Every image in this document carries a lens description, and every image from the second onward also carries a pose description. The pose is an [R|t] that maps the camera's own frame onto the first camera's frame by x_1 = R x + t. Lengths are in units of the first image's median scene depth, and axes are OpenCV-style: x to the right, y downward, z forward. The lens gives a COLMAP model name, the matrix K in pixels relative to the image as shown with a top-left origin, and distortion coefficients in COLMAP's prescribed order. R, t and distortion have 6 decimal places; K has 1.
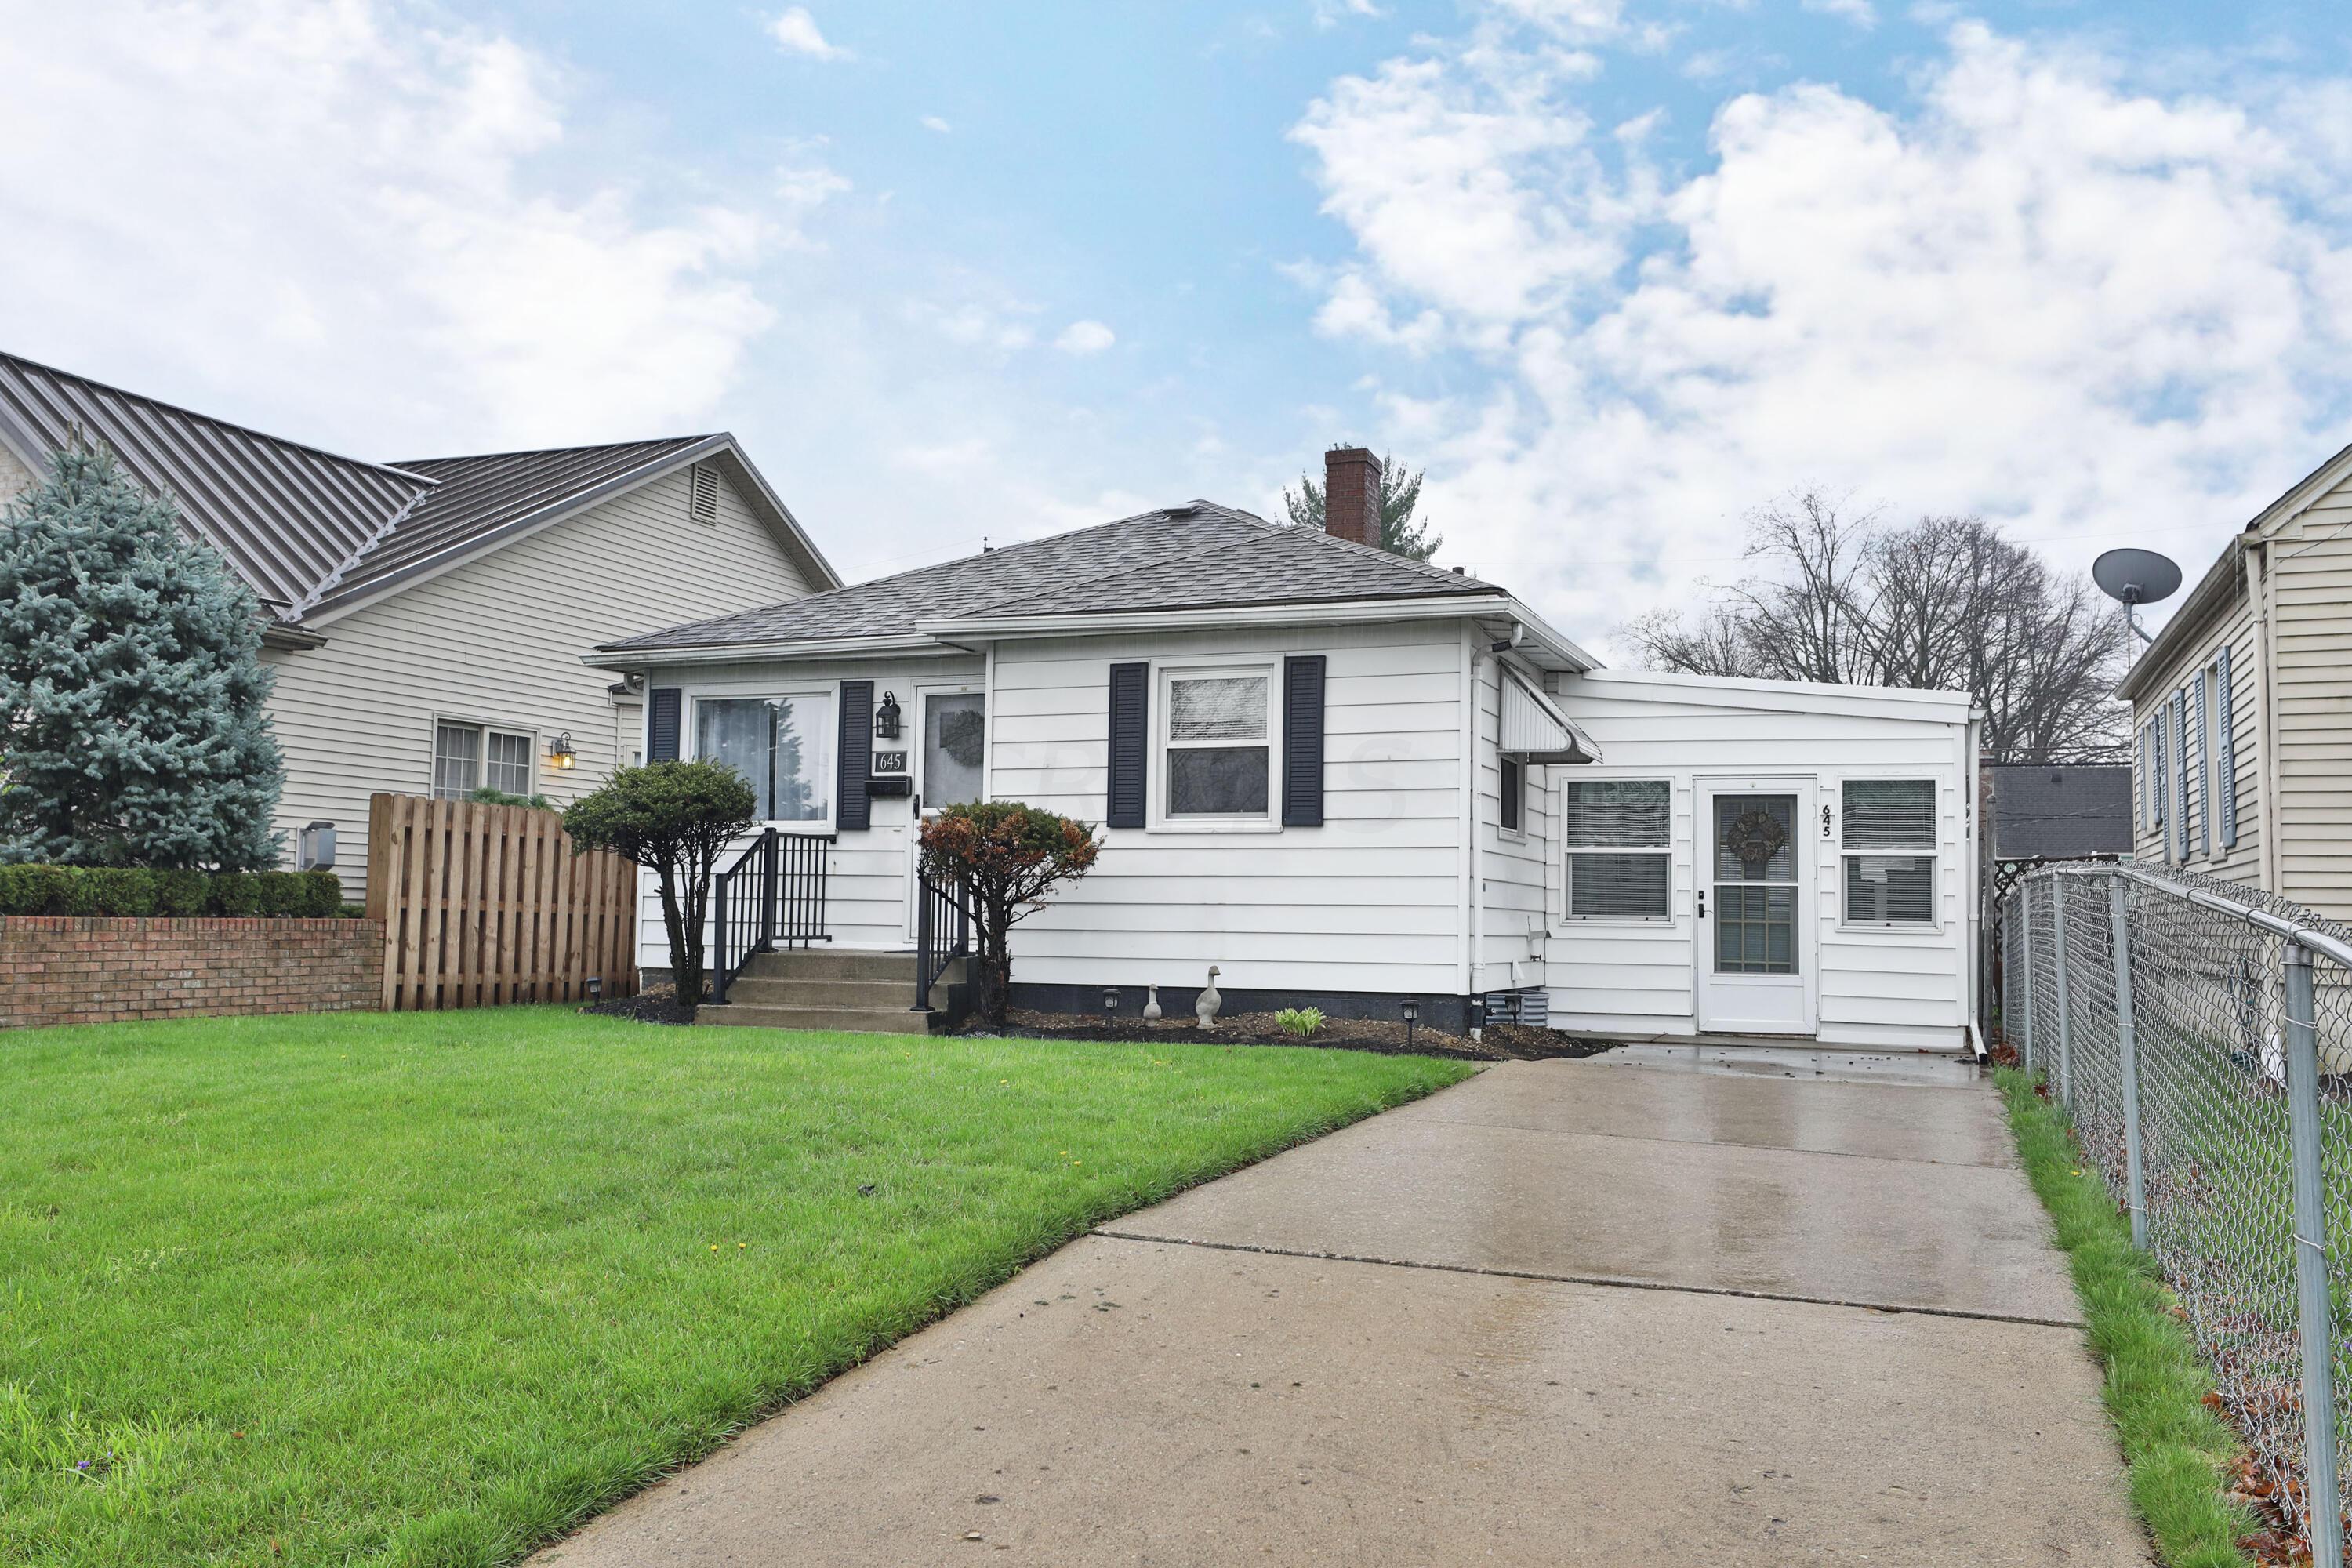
lens RADIAL K [[1949.5, 0, 1172.1], [0, 1949.5, 781.2], [0, 0, 1]] dist [0.004370, -0.012579]
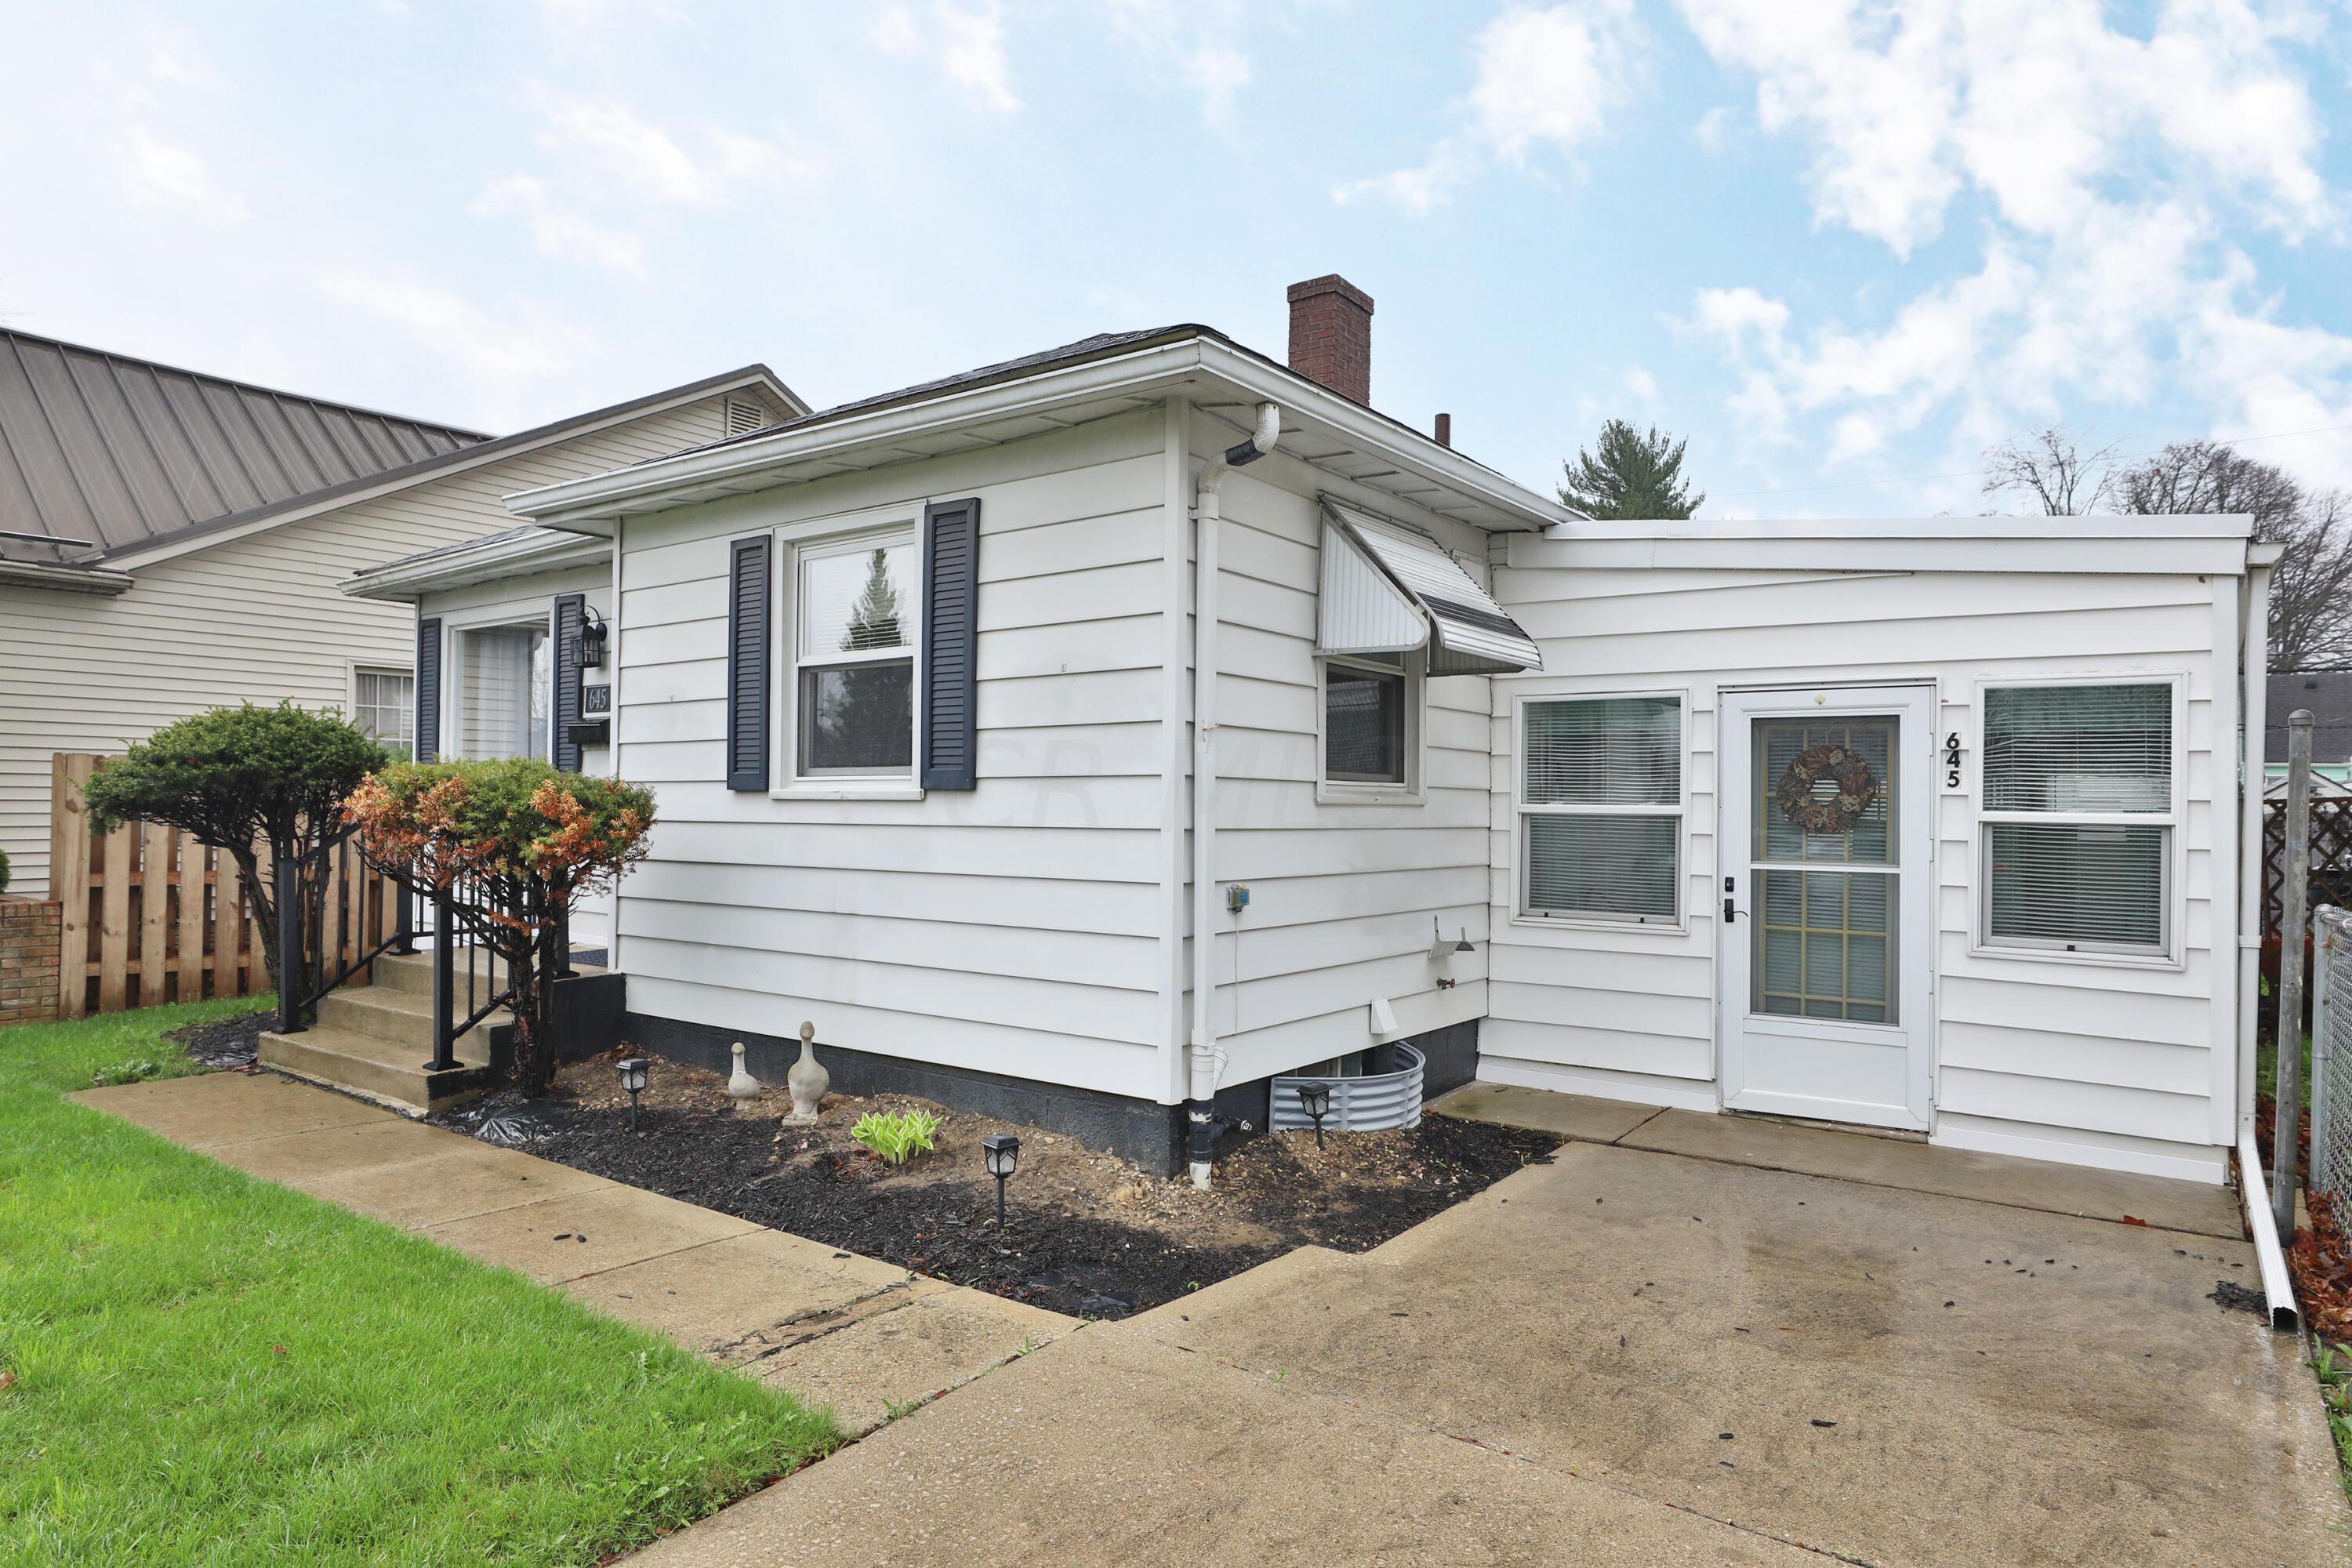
lens RADIAL K [[1390.6, 0, 1173.4], [0, 1390.6, 790.3], [0, 0, 1]] dist [-0.025693, 0.012487]
pose [[0.967097, -0.009266, -0.254241, 0.215244], [0.023880, 0.998231, 0.054454, 0.001551], [0.253287, -0.058734, 0.965607, 0.546637]]
